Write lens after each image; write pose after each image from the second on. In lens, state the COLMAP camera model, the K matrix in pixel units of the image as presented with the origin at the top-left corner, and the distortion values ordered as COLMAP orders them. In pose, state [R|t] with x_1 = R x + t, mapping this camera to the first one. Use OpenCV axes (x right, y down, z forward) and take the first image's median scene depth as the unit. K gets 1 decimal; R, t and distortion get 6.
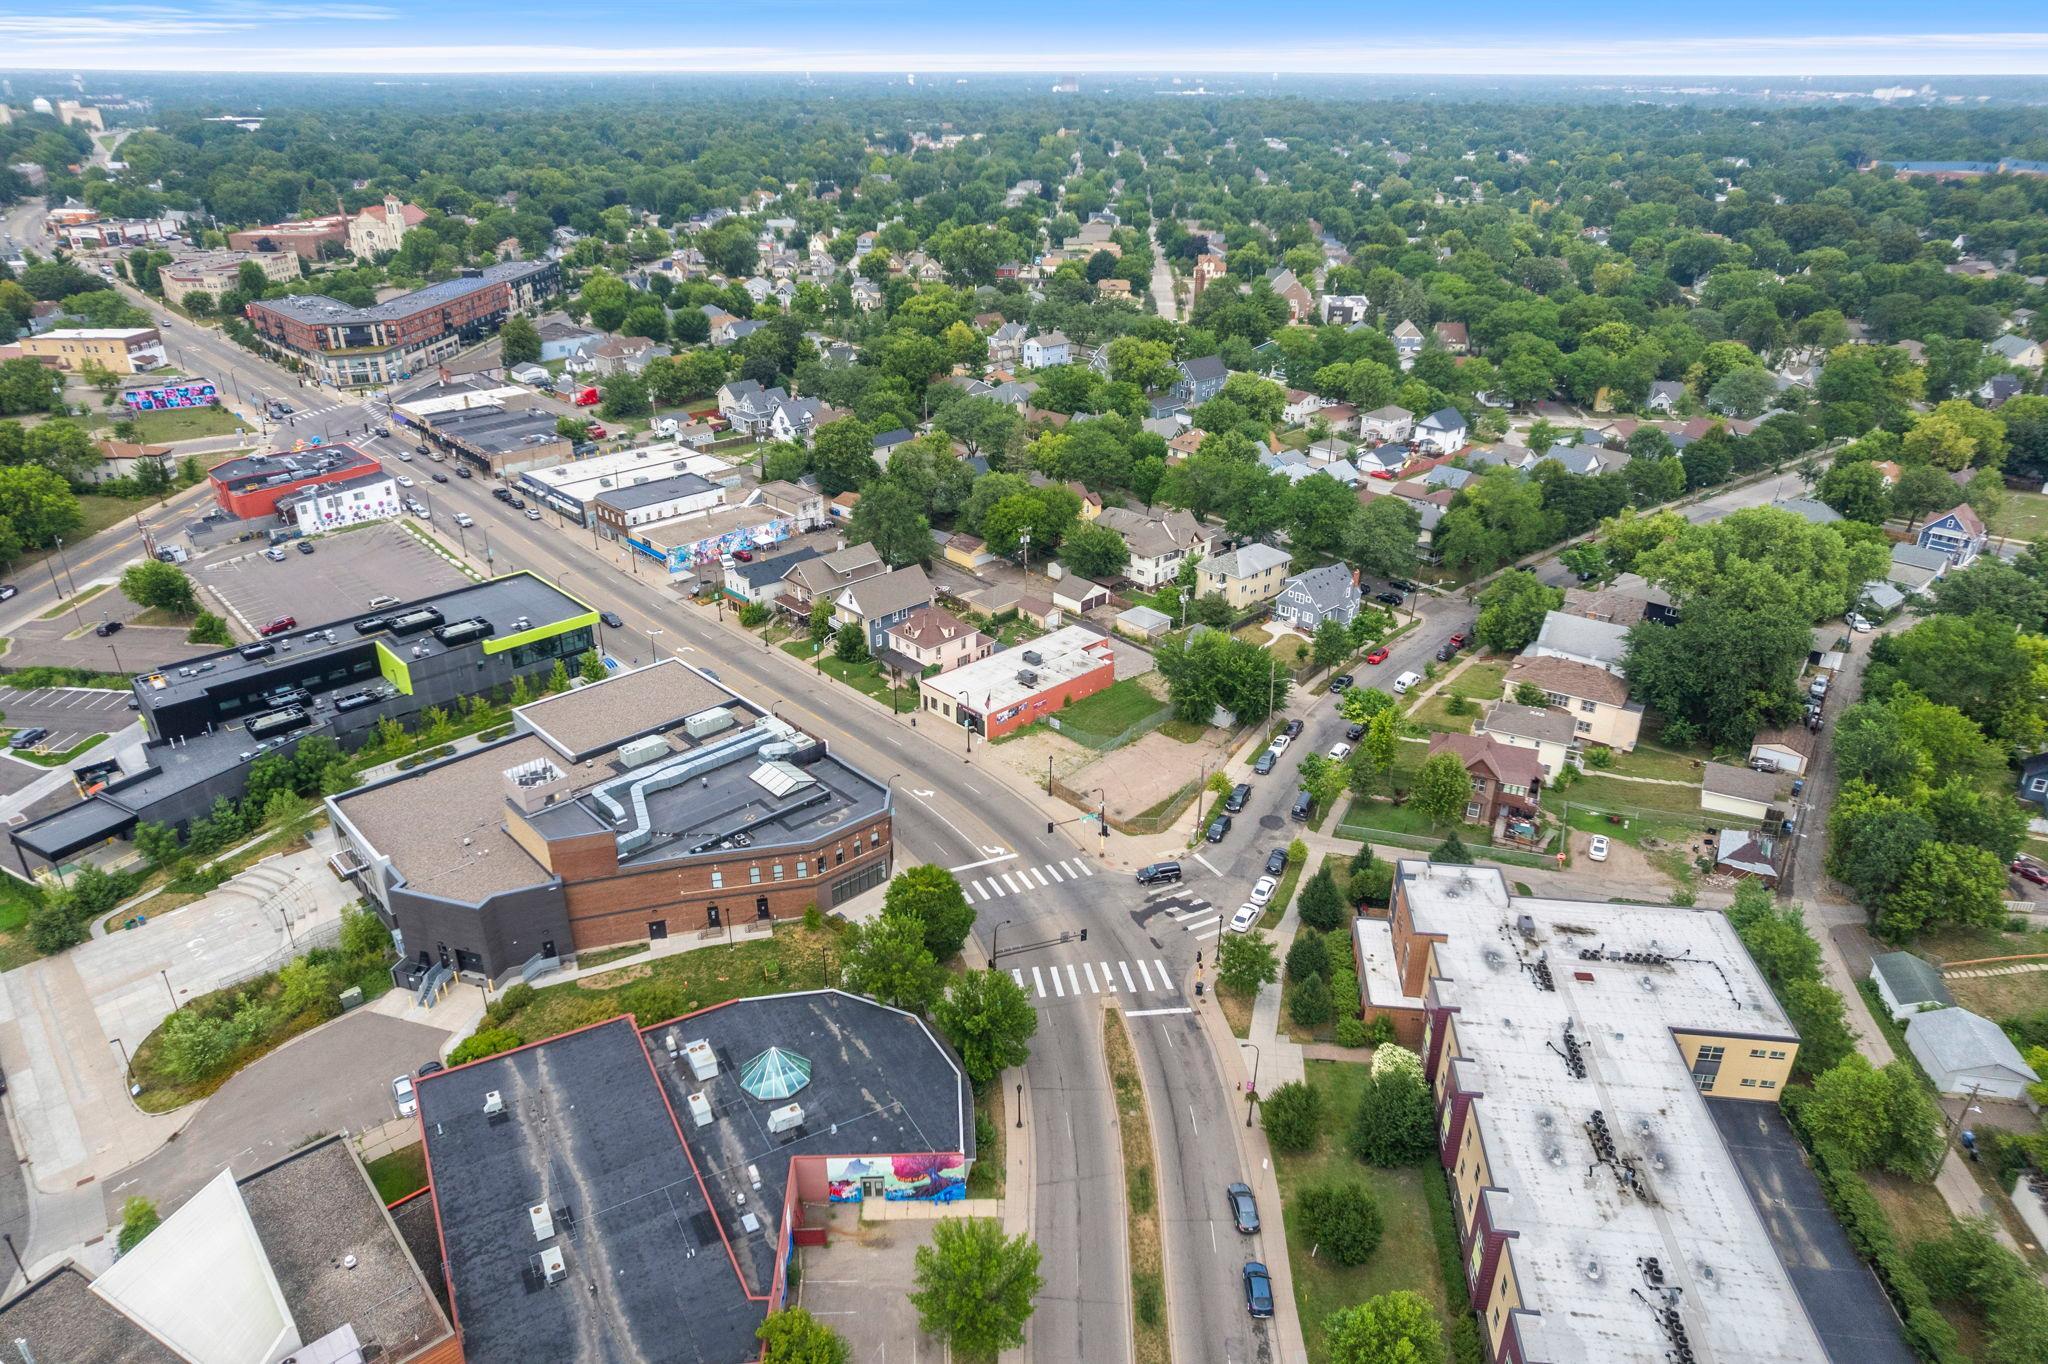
lens RADIAL K [[1302.3, 0, 1016.3], [0, 1302.3, 691.4], [0, 0, 1]] dist [-0.067144, 0.062602]
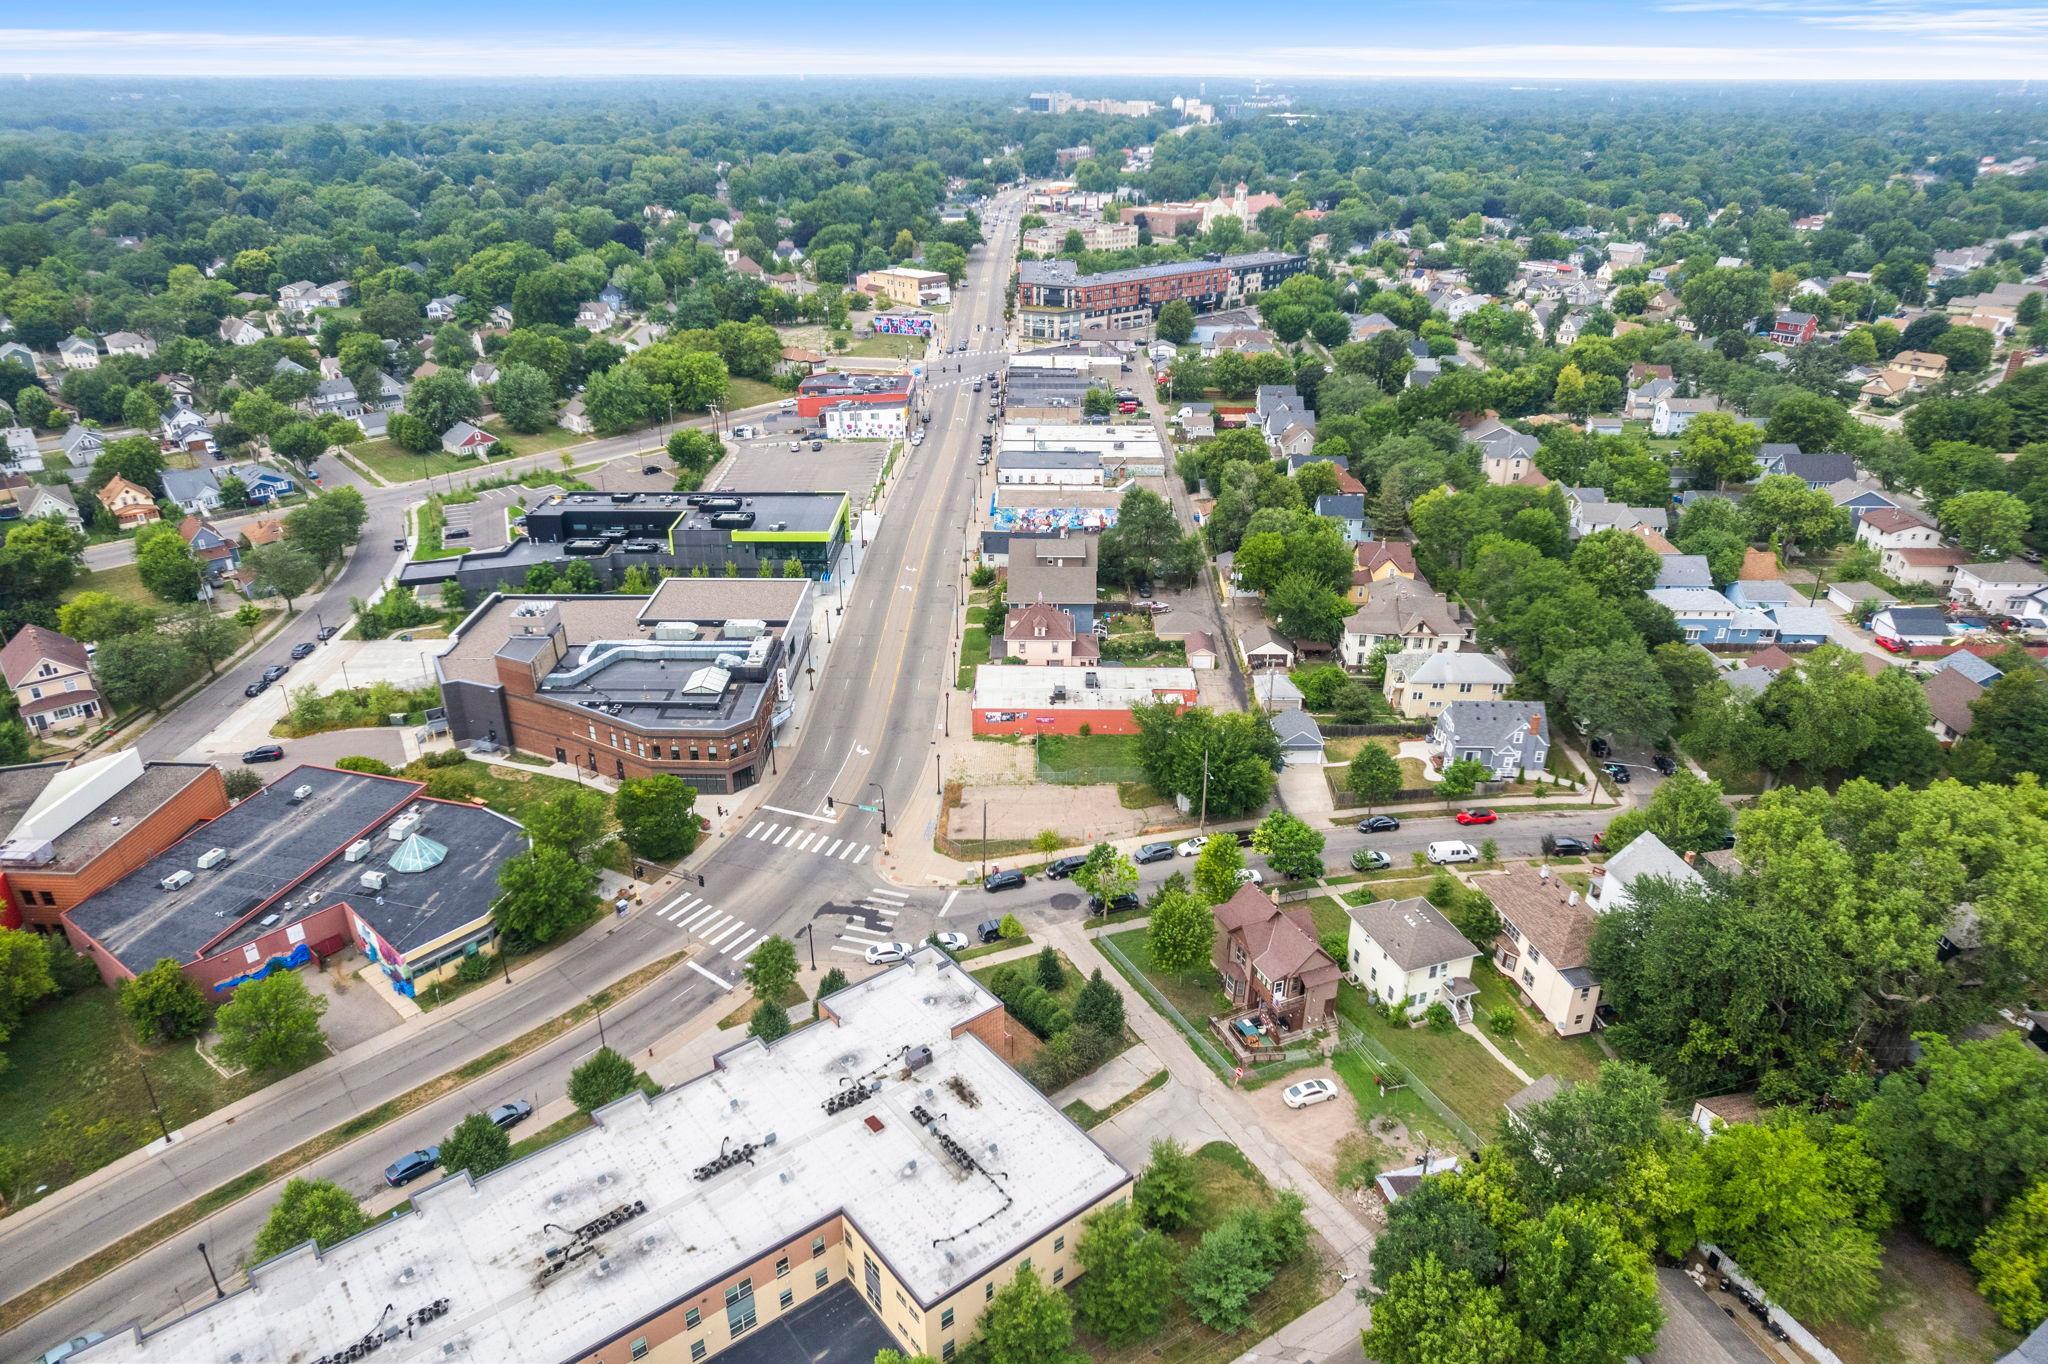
lens RADIAL K [[1302.3, 0, 1016.3], [0, 1302.3, 691.4], [0, 0, 1]] dist [-0.067144, 0.062602]
pose [[0.713811, 0.303383, -0.631216, 0.590931], [-0.305687, 0.945880, 0.108934, -0.106711], [0.630103, 0.115196, 0.767919, 0.222333]]
